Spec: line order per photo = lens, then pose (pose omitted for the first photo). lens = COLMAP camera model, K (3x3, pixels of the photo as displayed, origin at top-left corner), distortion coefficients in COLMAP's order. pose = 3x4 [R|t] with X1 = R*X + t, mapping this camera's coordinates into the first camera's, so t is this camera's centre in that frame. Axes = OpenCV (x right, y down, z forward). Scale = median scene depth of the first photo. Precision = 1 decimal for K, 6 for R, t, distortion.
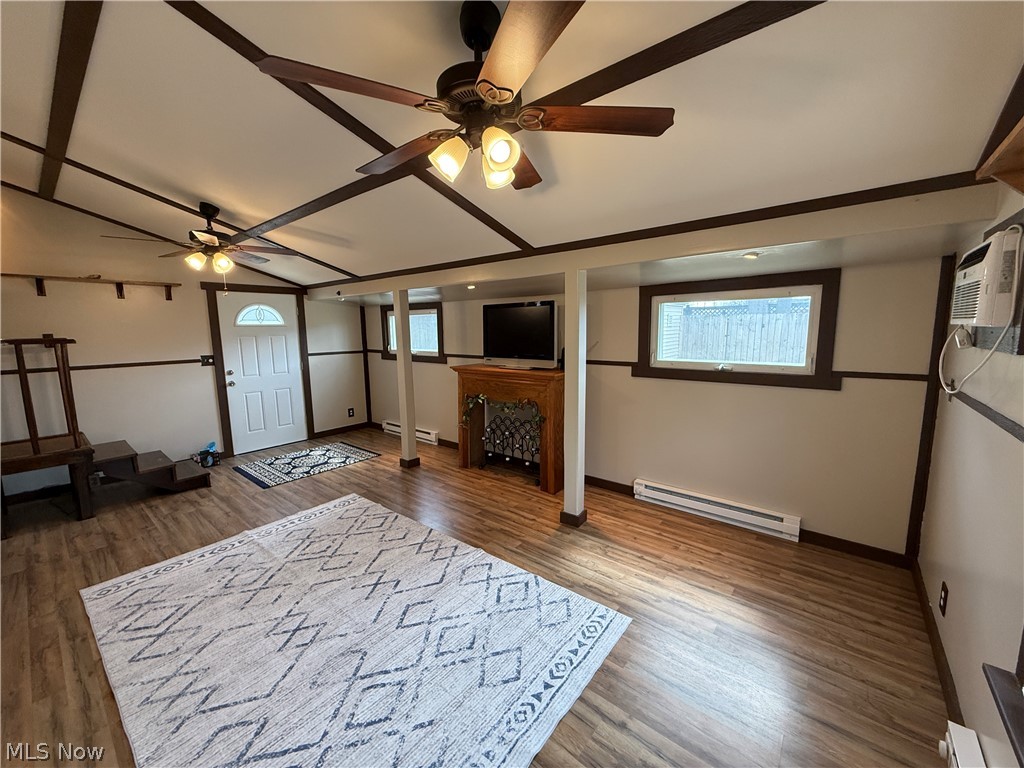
lens RADIAL K [[407.3, 0, 511.1], [0, 407.3, 385.6], [0, 0, 1]] dist [0.000444, 0.000292]
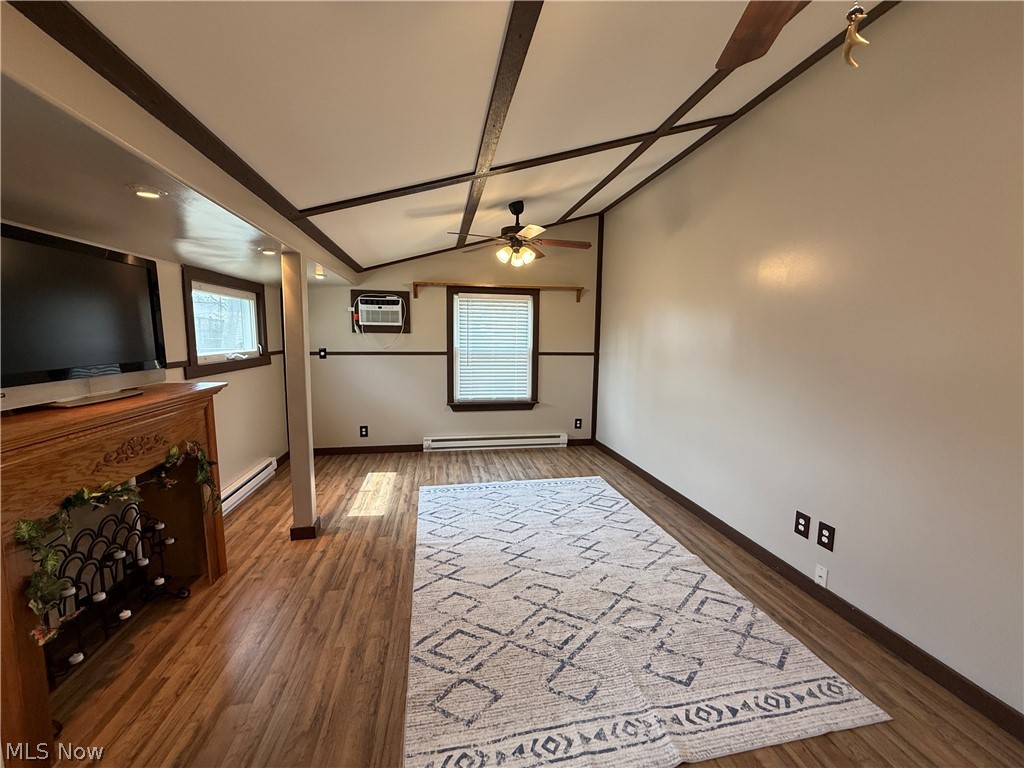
lens RADIAL K [[407.3, 0, 512.7], [0, 407.3, 381.7], [0, 0, 1]] dist [0.000444, 0.000292]
pose [[-0.766950, -0.068673, 0.638021, -0.938332], [0.089948, 0.972937, 0.212845, -0.179031], [-0.635371, 0.220630, -0.740017, 1.653391]]
